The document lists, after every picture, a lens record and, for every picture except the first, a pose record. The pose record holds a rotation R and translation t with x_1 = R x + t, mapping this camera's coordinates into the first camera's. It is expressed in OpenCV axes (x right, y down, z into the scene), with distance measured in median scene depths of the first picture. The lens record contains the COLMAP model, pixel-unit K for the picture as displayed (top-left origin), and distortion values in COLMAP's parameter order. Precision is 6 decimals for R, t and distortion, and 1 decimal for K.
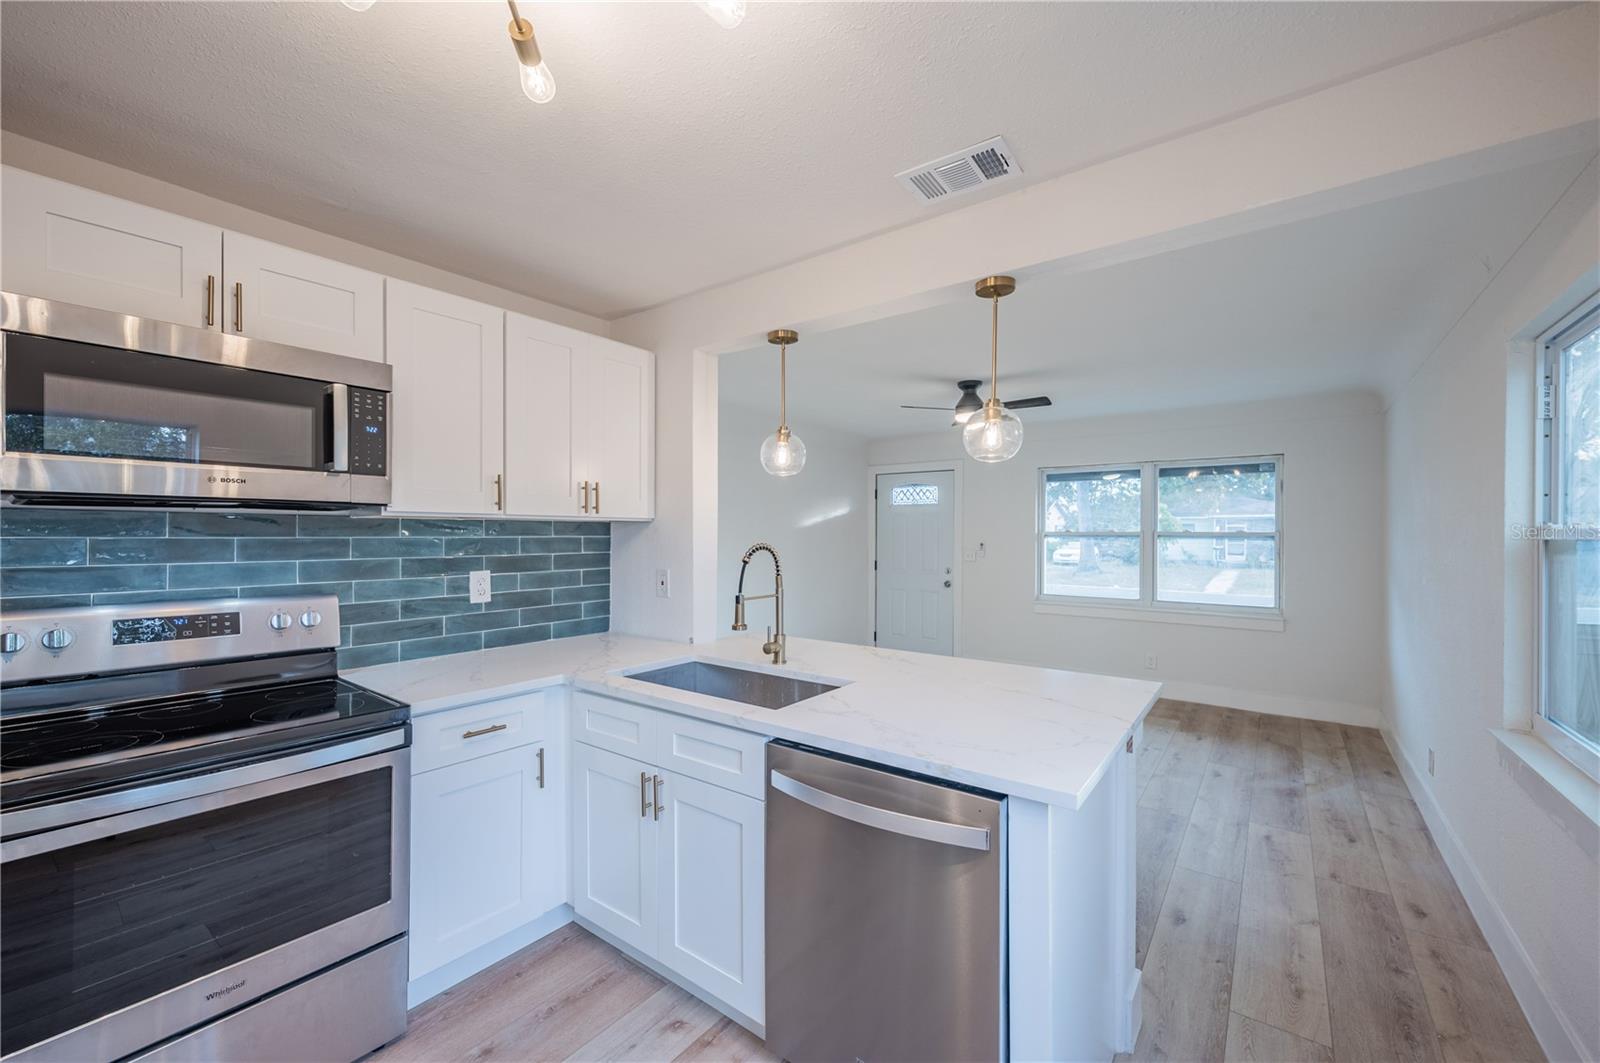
lens RADIAL K [[639.0, 0, 796.6], [0, 639.0, 529.9], [0, 0, 1]] dist [0.000662, 0.000528]
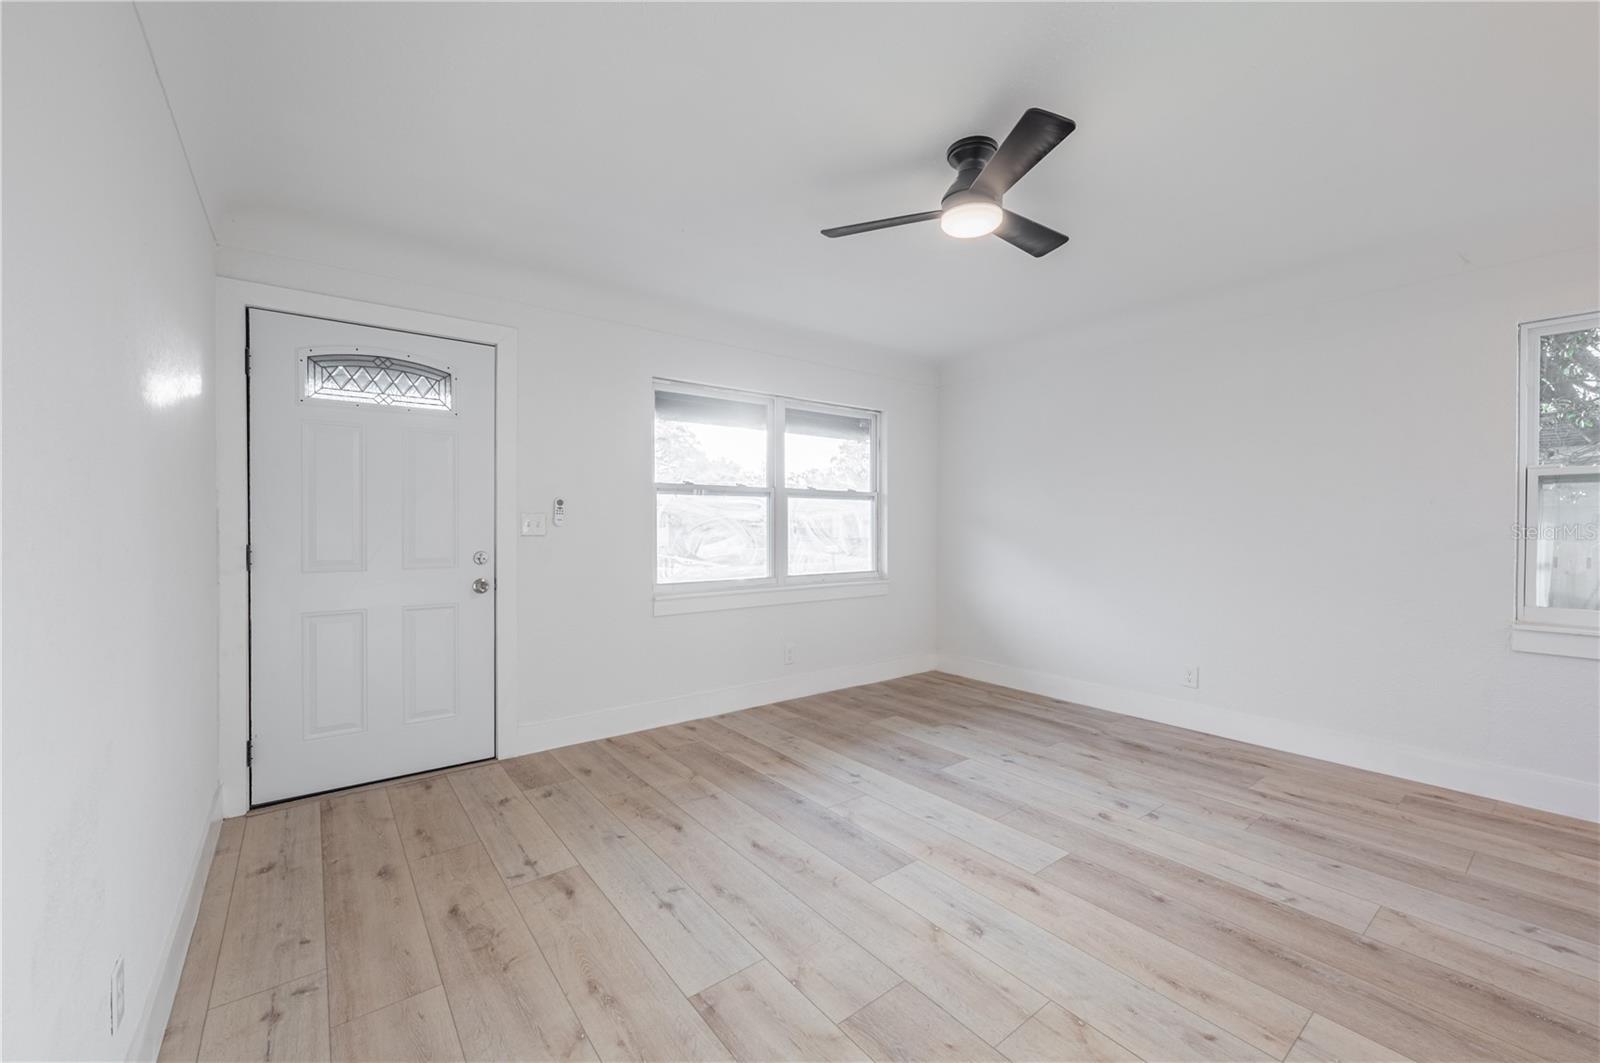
lens RADIAL K [[639.0, 0, 805.0], [0, 639.0, 536.8], [0, 0, 1]] dist [0.000662, 0.000528]
pose [[0.257960, -0.021059, 0.965926, -0.238712], [-0.002052, 0.999748, 0.022344, 0.058493], [-0.966153, -0.007746, 0.257852, 1.010675]]
